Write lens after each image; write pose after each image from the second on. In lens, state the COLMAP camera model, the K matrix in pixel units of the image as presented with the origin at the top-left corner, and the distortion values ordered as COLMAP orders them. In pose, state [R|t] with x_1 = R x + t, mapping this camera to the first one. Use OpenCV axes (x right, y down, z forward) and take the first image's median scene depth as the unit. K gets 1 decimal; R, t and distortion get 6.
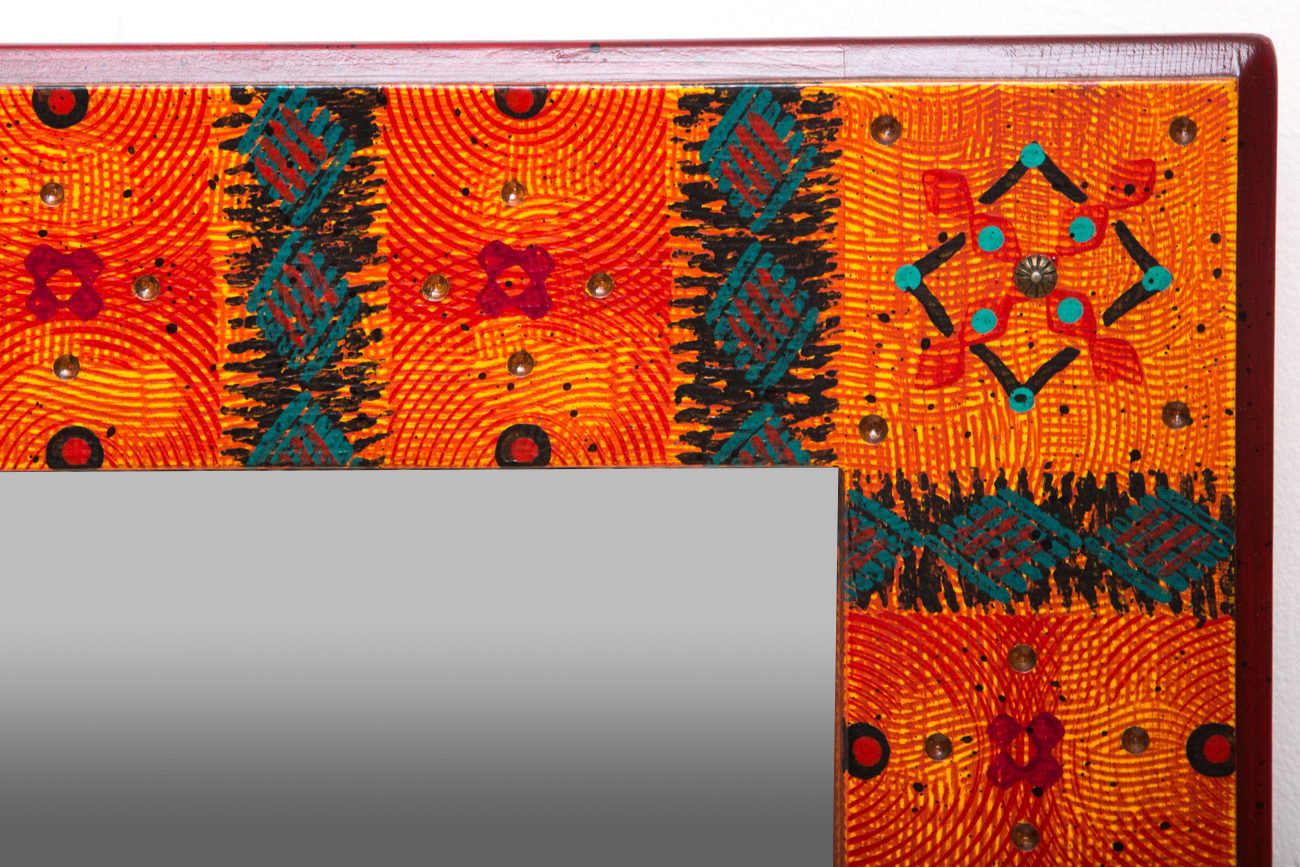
lens RADIAL K [[3671.6, 0, 650.7], [0, 3671.6, 434.1], [0, 0, 1]] dist [0.232568, 0.000000]
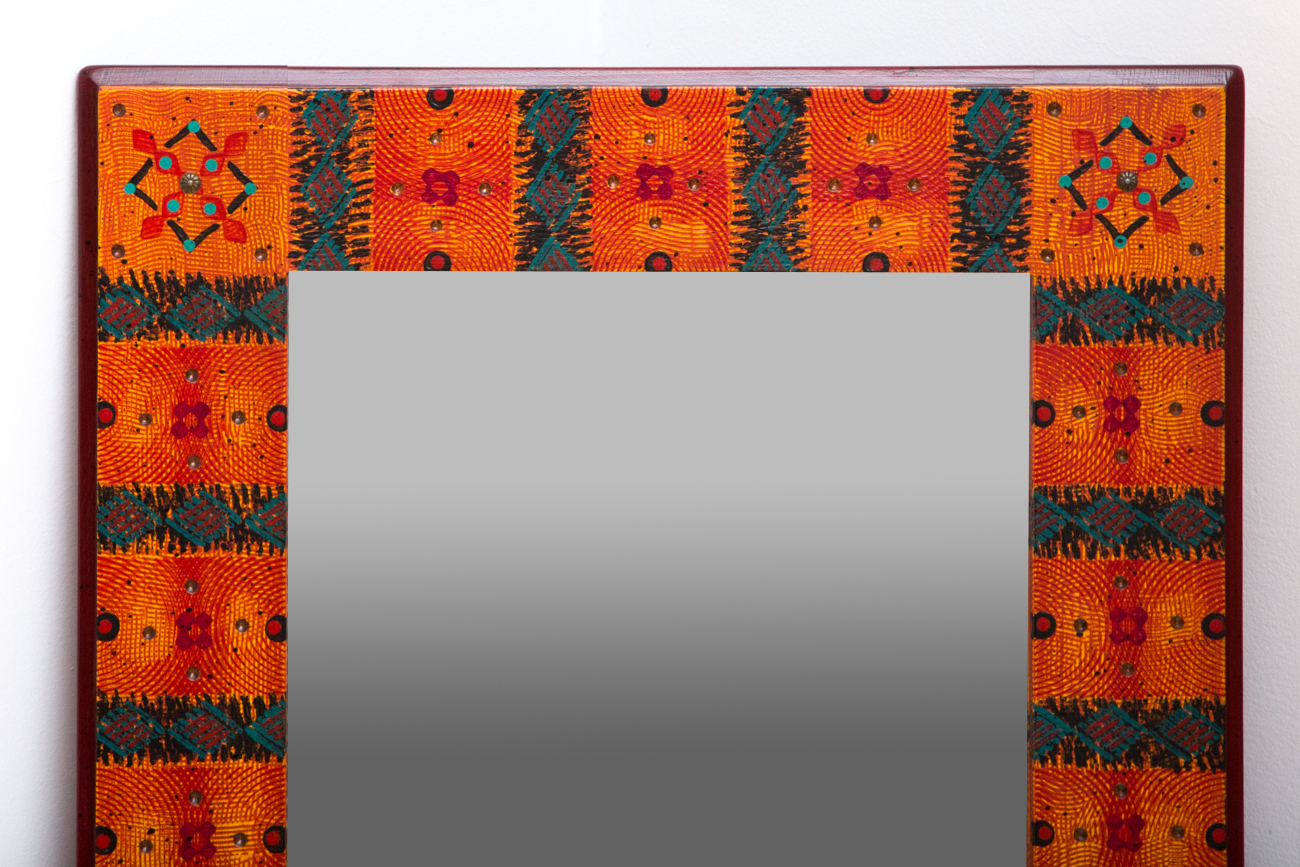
lens RADIAL K [[3914.3, 0, 648.8], [0, 3914.3, 433.2], [0, 0, 1]] dist [0.226015, 0.000000]
pose [[0.999916, 0.006256, 0.011335, -0.185504], [-0.005525, 0.997967, -0.063489, 0.237246], [-0.011709, 0.063421, 0.997918, -1.169679]]
